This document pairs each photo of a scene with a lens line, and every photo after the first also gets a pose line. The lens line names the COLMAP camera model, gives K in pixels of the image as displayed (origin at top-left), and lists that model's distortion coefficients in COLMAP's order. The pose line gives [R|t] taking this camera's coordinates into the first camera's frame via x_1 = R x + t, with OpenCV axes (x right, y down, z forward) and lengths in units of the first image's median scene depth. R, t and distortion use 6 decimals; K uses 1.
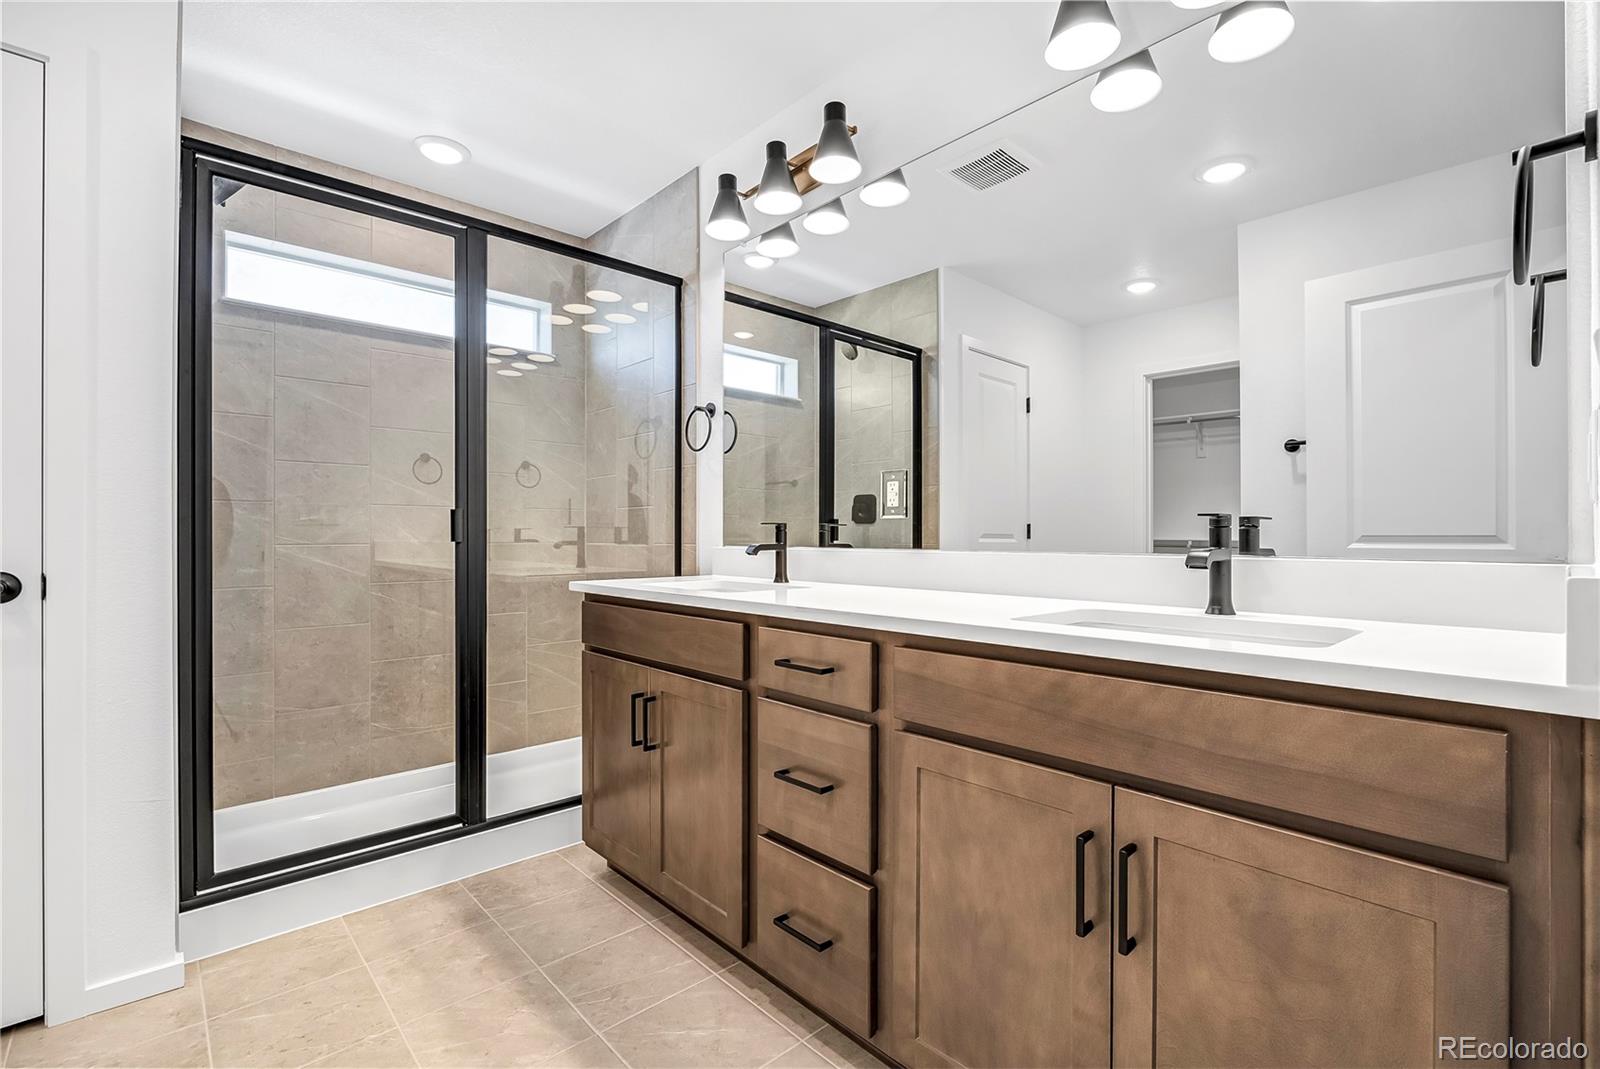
lens RADIAL K [[716.6, 0, 797.4], [0, 716.6, 524.4], [0, 0, 1]] dist [-0.004434, 0.000018]
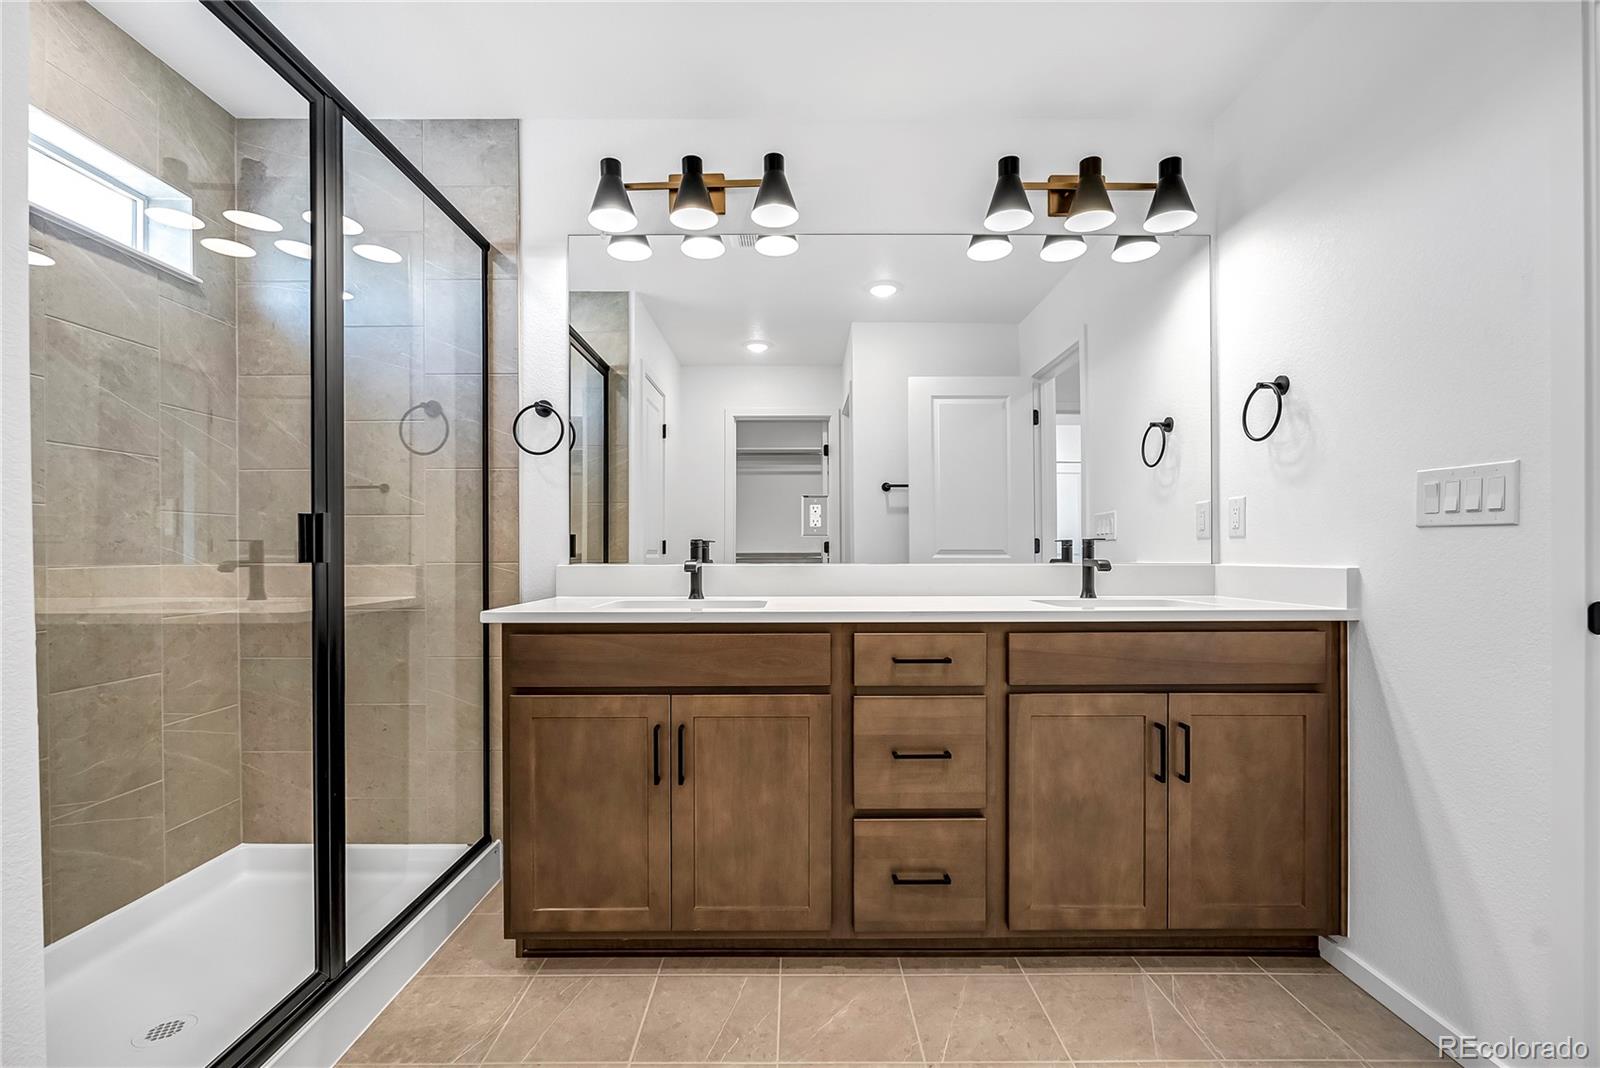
lens RADIAL K [[708.1, 0, 794.5], [0, 708.1, 540.6], [0, 0, 1]] dist [-0.002959, -0.000591]
pose [[0.672819, 0.005722, 0.739785, -0.773683], [-0.009562, 0.999954, 0.000962, -0.003001], [-0.739746, -0.007721, 0.672842, 0.266685]]
